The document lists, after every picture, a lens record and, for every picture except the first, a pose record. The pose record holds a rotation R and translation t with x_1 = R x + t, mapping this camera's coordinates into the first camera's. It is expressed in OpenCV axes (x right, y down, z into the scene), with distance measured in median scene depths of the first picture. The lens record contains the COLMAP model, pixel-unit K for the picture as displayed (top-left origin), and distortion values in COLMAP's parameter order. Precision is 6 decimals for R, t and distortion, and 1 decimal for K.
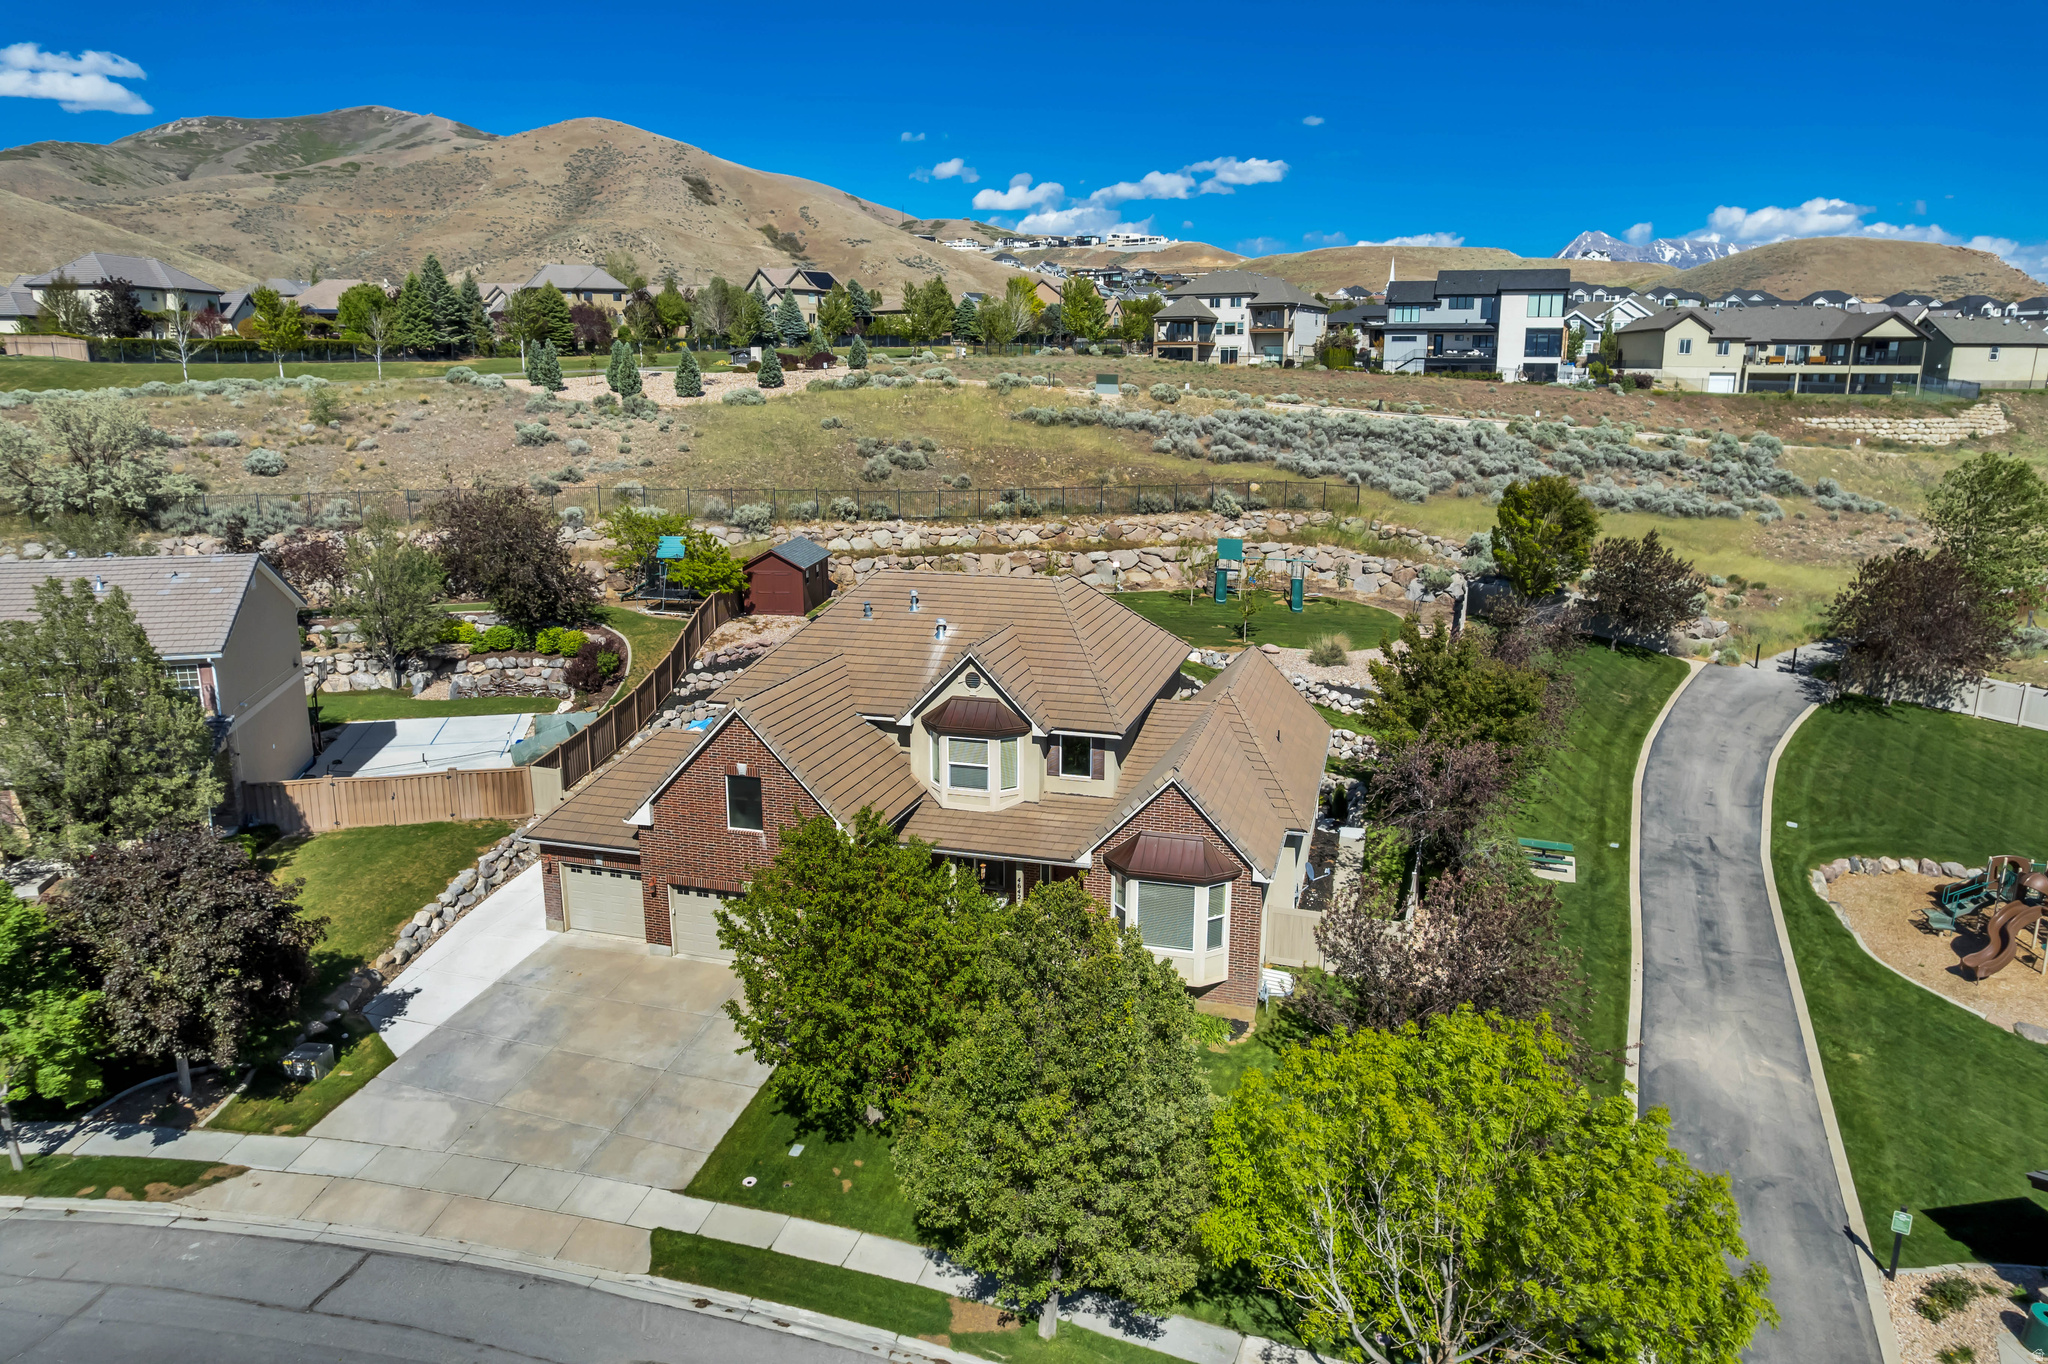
lens RADIAL K [[1308.1, 0, 1033.2], [0, 1308.1, 683.8], [0, 0, 1]] dist [-0.078497, 0.069871]
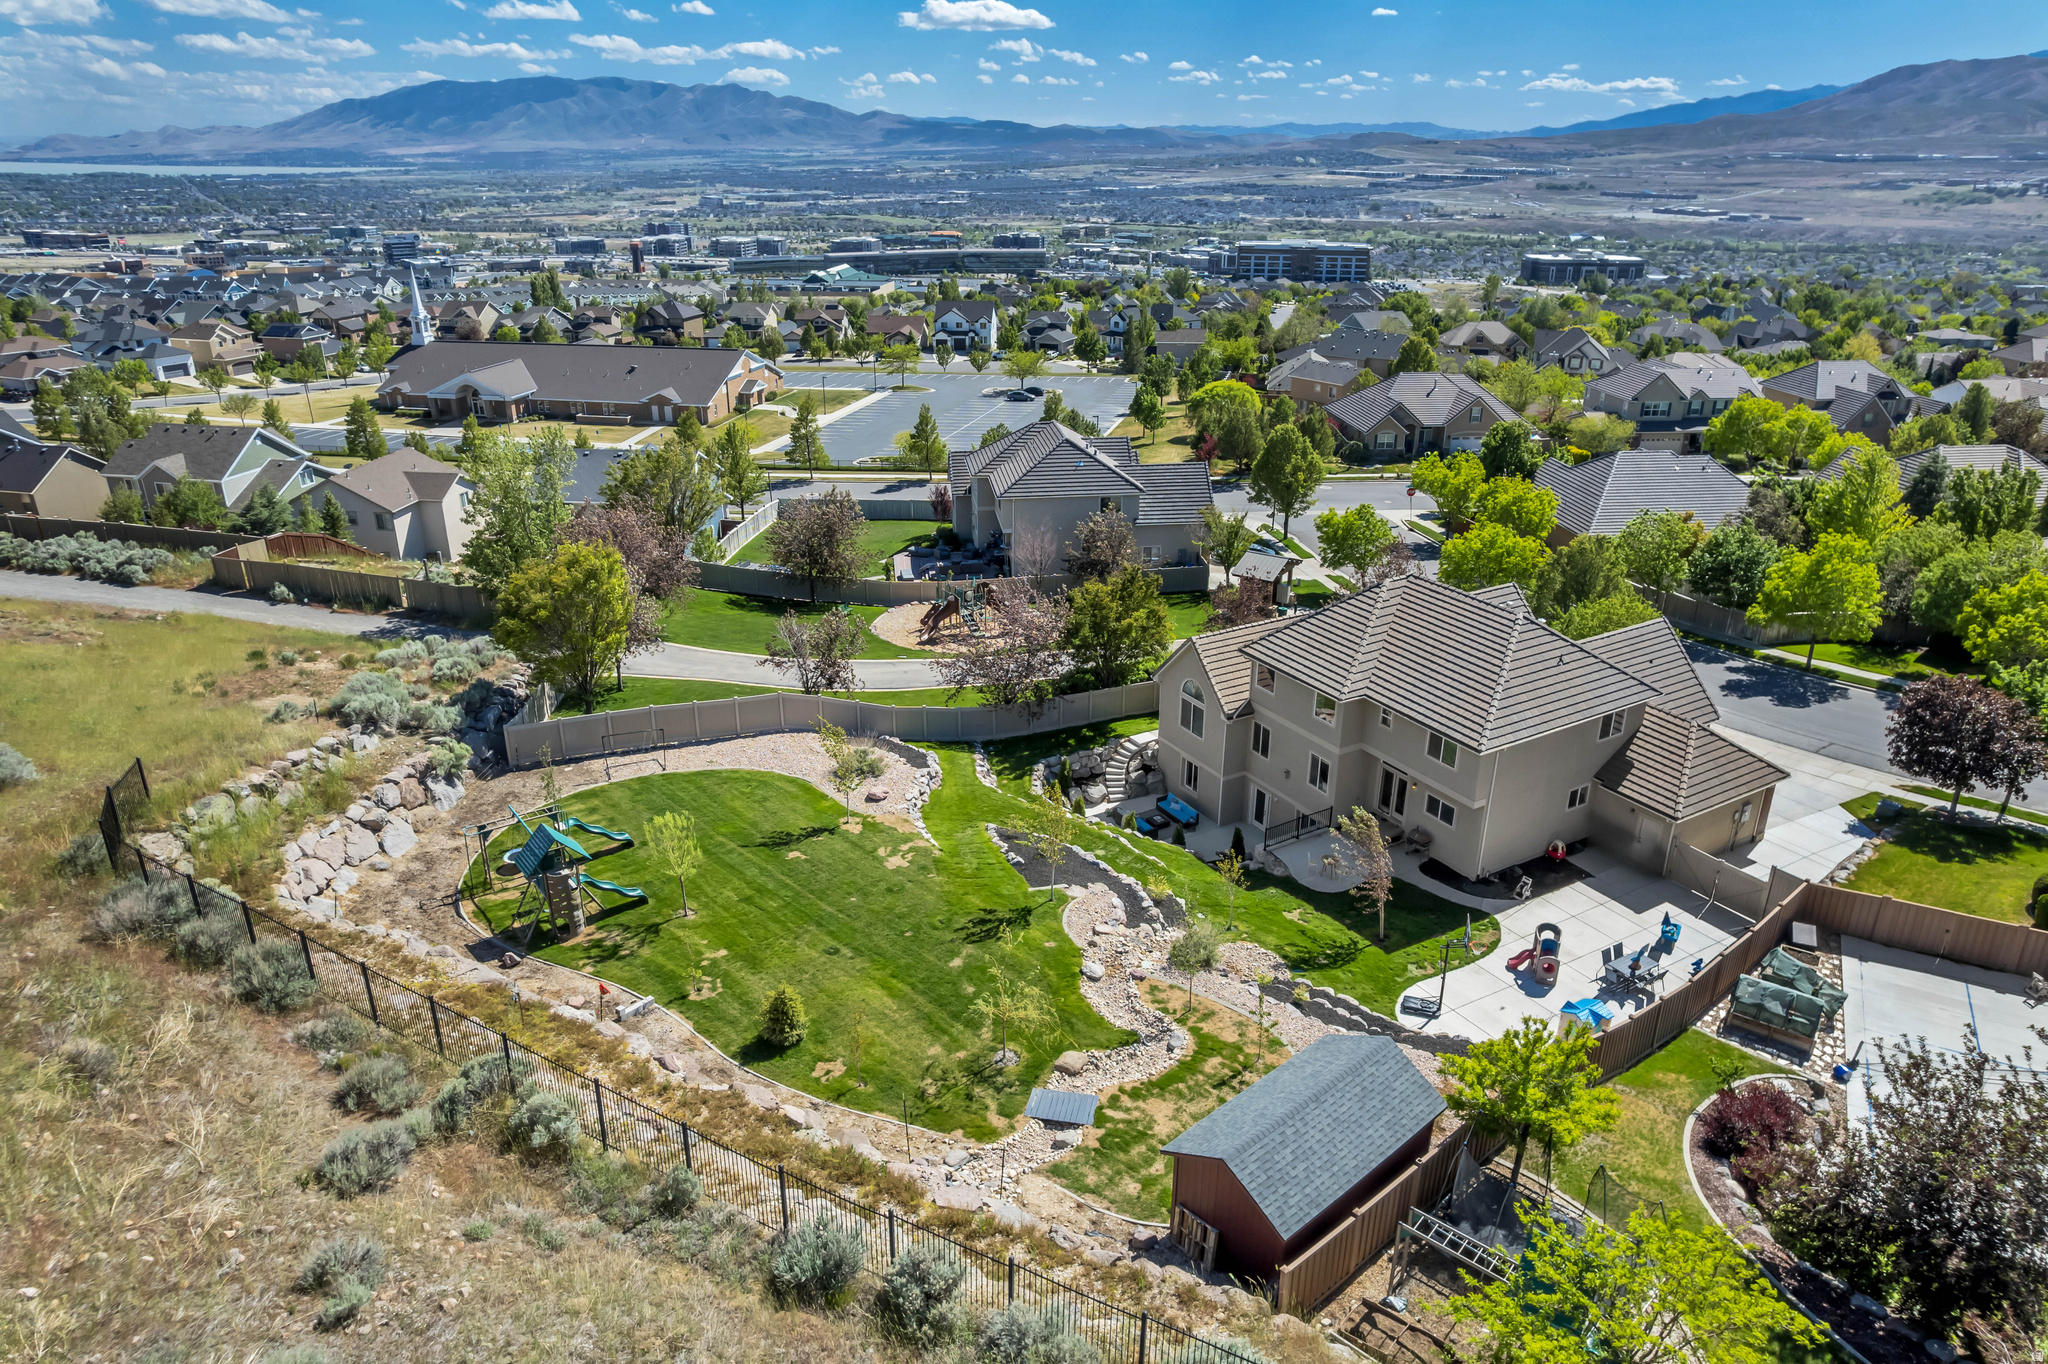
lens RADIAL K [[1308.1, 0, 1032.5], [0, 1308.1, 680.5], [0, 0, 1]] dist [-0.078497, 0.069871]
pose [[-0.718845, -0.271021, 0.640163, -0.311401], [0.155748, 0.834675, 0.528261, -0.398454], [-0.677499, 0.479442, -0.557791, 1.071978]]
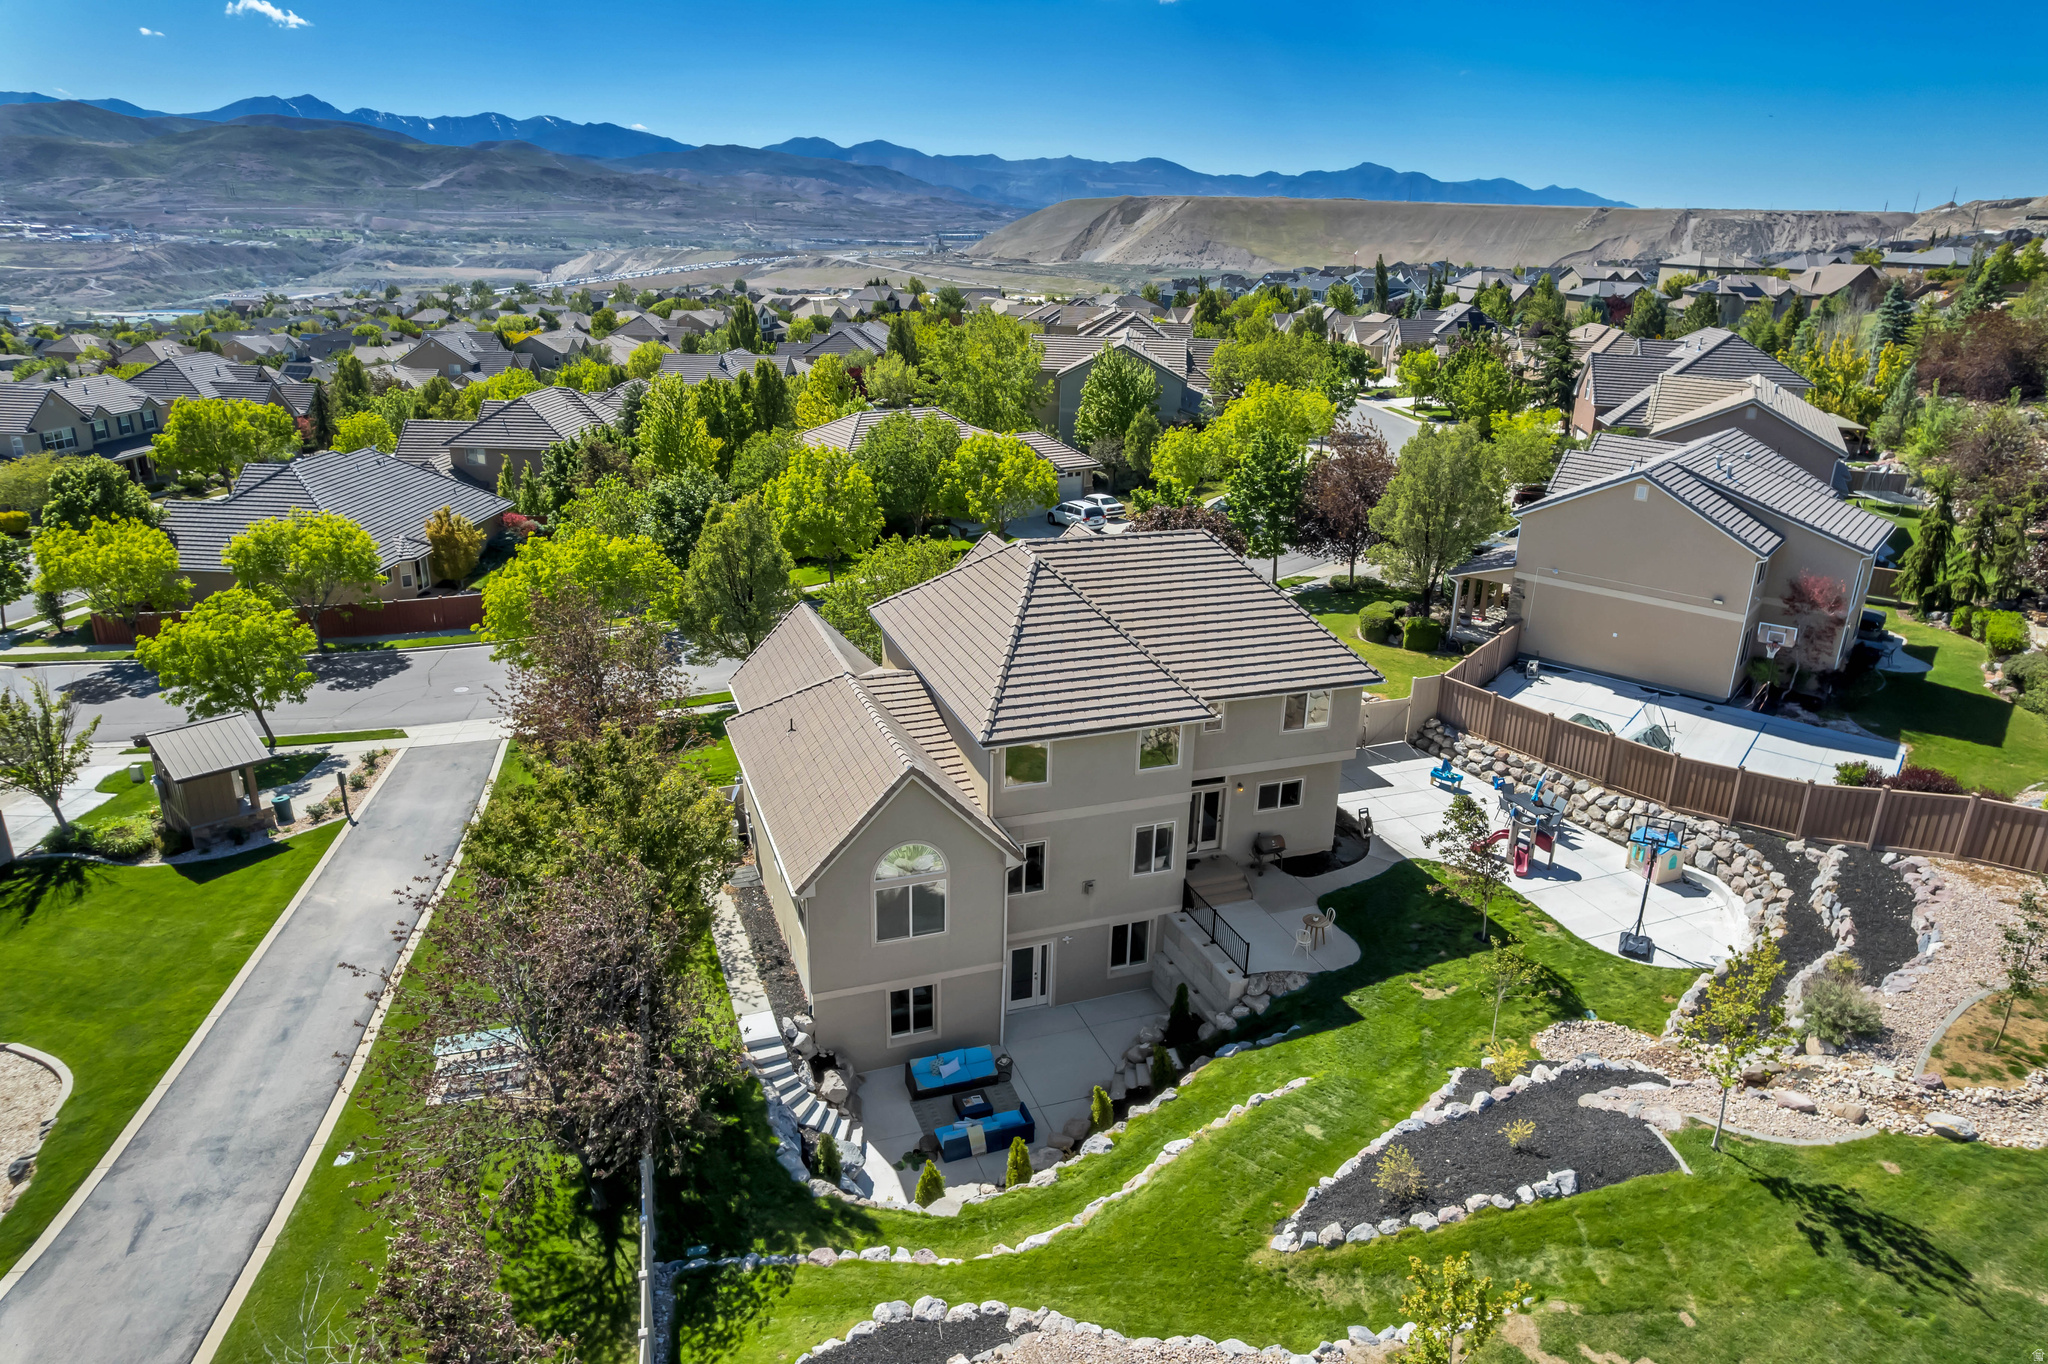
lens RADIAL K [[1308.1, 0, 1032.5], [0, 1308.1, 681.8], [0, 0, 1]] dist [-0.078497, 0.069871]
pose [[-0.807338, 0.180215, -0.561897, 0.283392], [-0.159575, 0.850067, 0.501918, -0.238466], [0.568103, 0.494882, -0.657533, 0.852395]]
